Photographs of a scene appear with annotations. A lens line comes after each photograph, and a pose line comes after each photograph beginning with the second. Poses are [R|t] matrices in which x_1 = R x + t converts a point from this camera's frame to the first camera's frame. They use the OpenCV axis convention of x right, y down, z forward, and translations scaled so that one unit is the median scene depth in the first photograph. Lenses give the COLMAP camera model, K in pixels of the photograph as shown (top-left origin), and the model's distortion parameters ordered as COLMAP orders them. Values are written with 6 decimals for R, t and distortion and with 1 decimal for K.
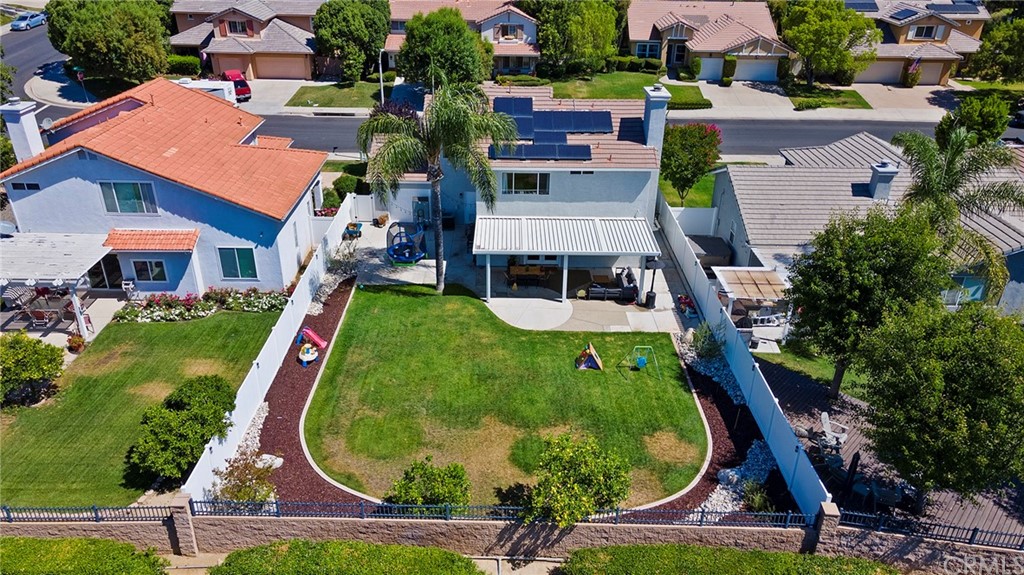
lens RADIAL K [[750.3, 0, 508.9], [0, 750.3, 289.0], [0, 0, 1]] dist [0.029564, 0.026643]
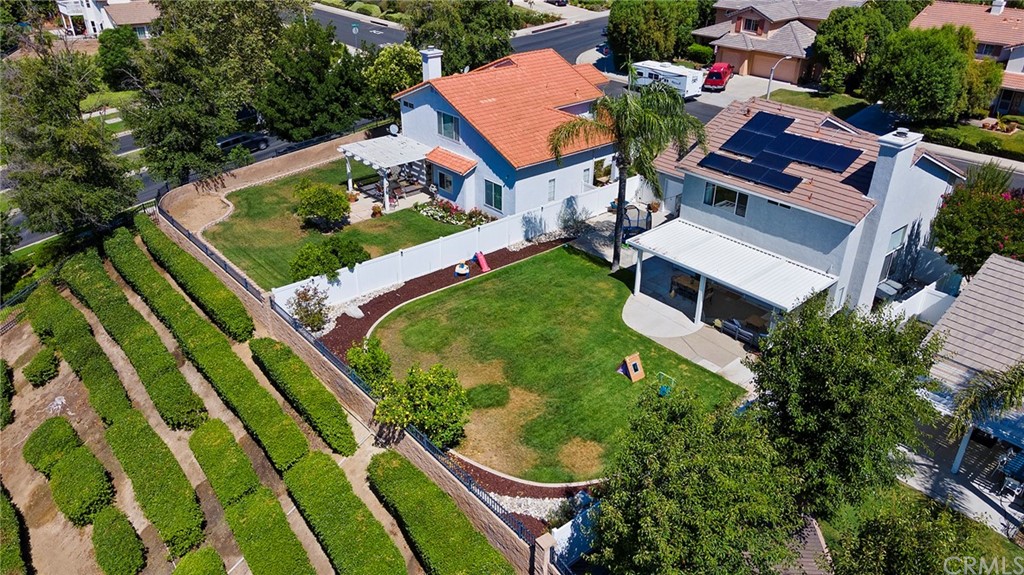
lens RADIAL K [[750.3, 0, 508.5], [0, 750.3, 287.7], [0, 0, 1]] dist [0.029564, 0.026643]
pose [[0.645789, 0.350150, -0.678492, 0.540666], [-0.352656, 0.924964, 0.141690, -0.074610], [0.677193, 0.147772, 0.720814, 0.129957]]
